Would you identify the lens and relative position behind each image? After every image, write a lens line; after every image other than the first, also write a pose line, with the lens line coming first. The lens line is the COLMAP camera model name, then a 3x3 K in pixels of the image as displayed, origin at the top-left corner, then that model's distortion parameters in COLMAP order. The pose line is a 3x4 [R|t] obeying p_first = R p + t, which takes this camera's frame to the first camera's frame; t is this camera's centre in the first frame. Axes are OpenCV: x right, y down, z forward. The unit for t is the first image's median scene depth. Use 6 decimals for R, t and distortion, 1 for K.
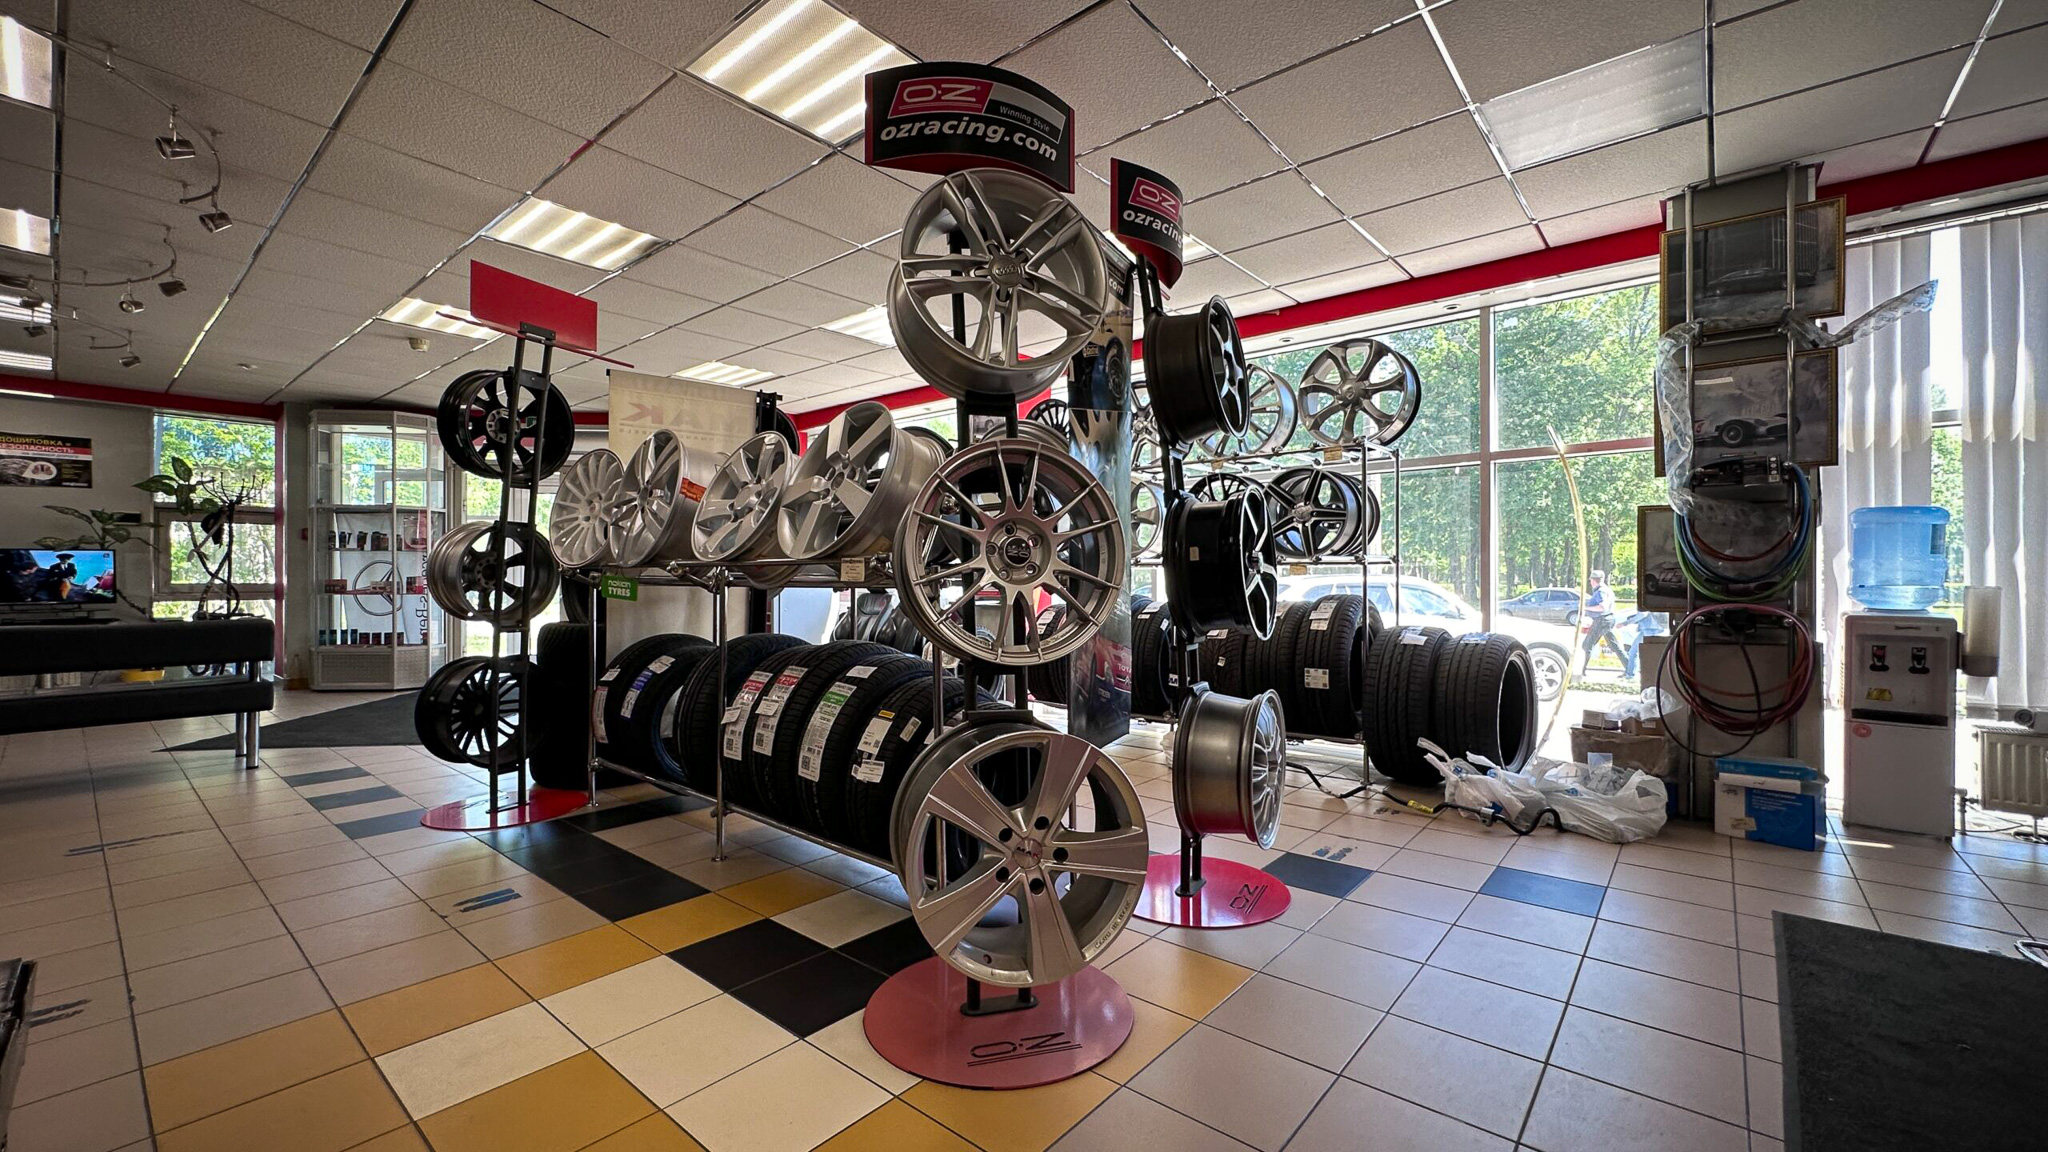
lens RADIAL K [[831.6, 0, 1015.2], [0, 831.6, 563.5], [0, 0, 1]] dist [0.001007, 0.000416]
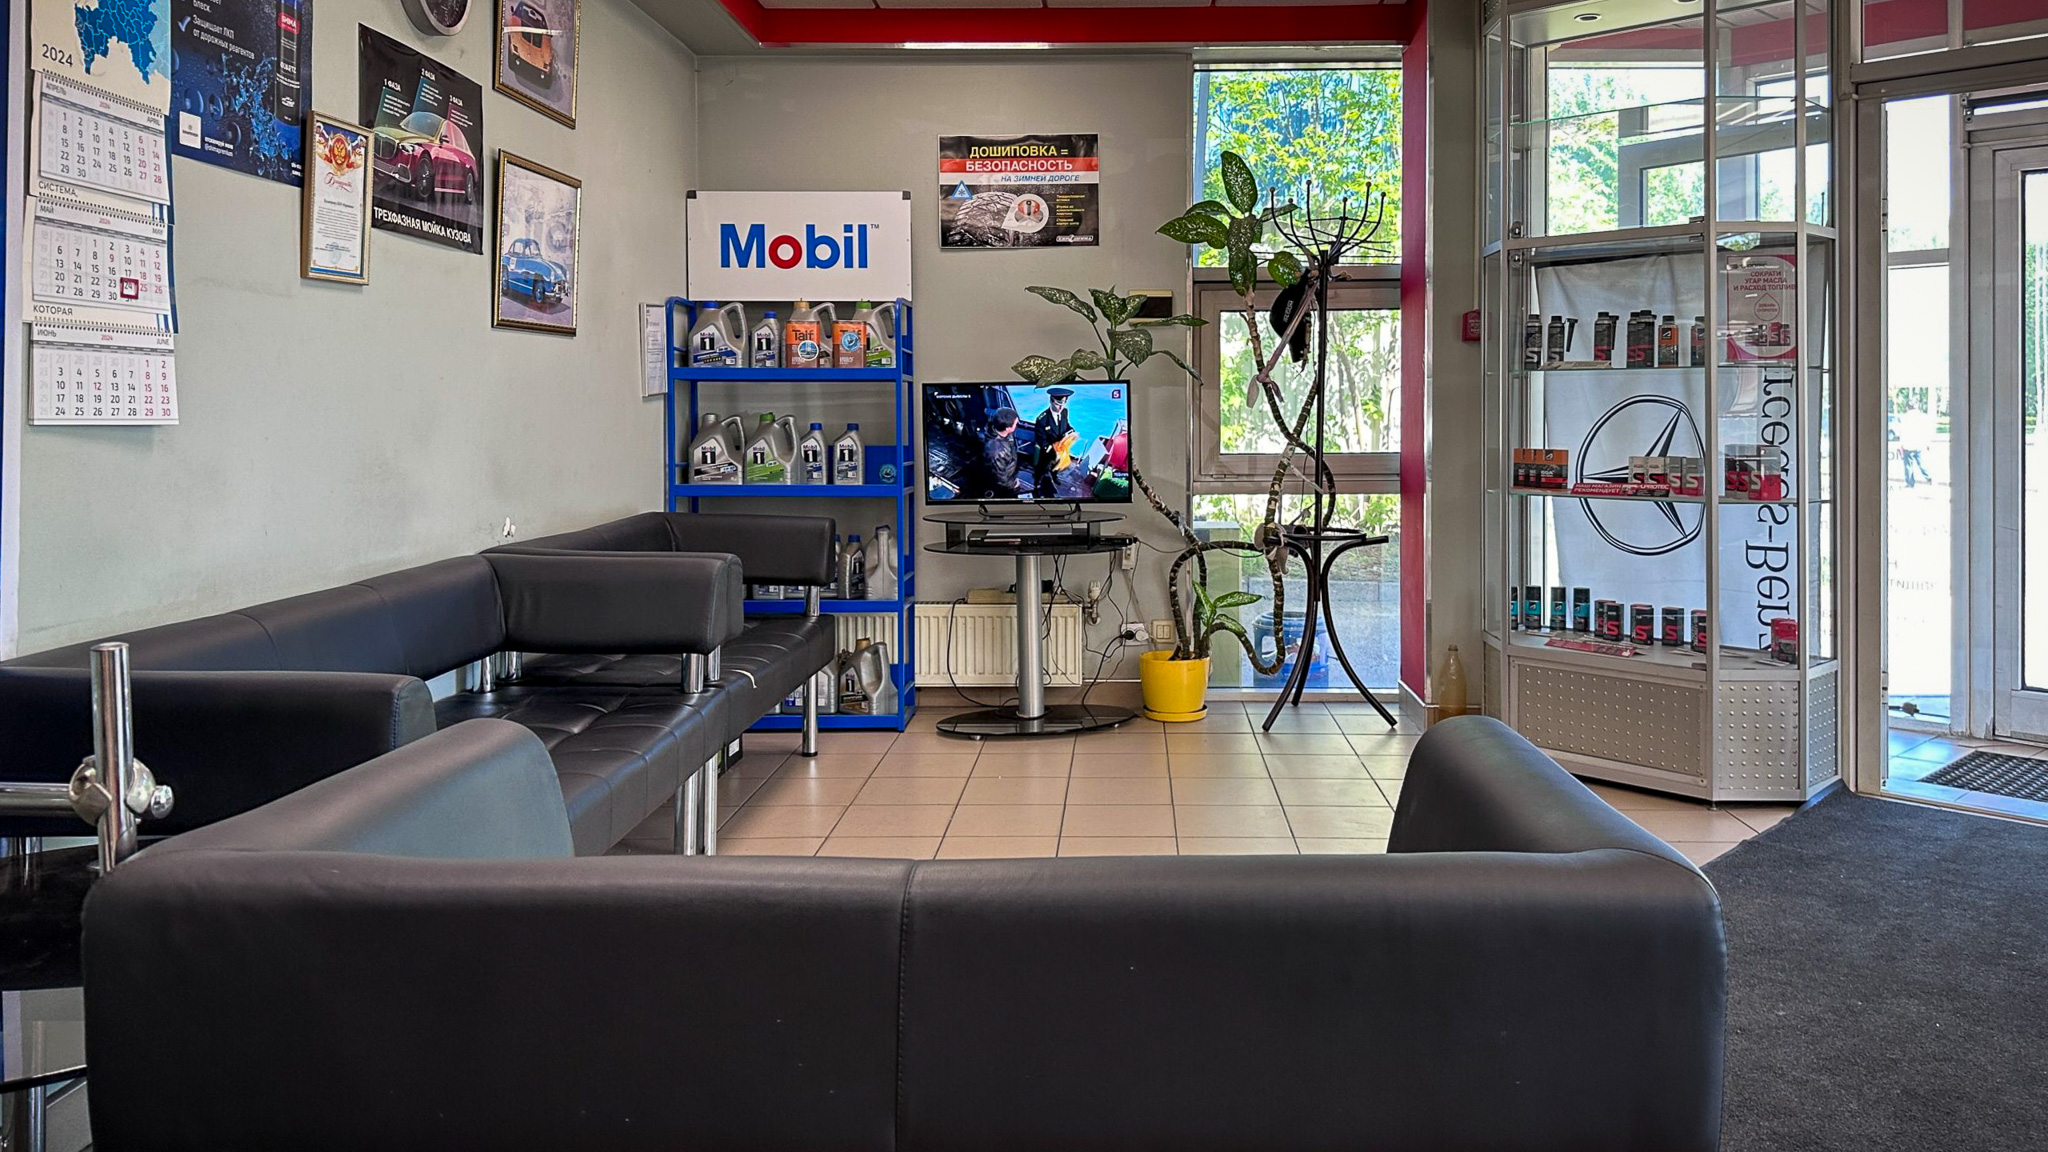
lens RADIAL K [[1457.4, 0, 1024.0], [0, 1457.4, 576.0], [0, 0, 1]] dist [0.102510, -0.160367]
pose [[0.599357, 0.092067, -0.795170, -0.449468], [0.015618, 0.991830, 0.126609, -0.011486], [0.800329, -0.088303, 0.593022, 0.447593]]
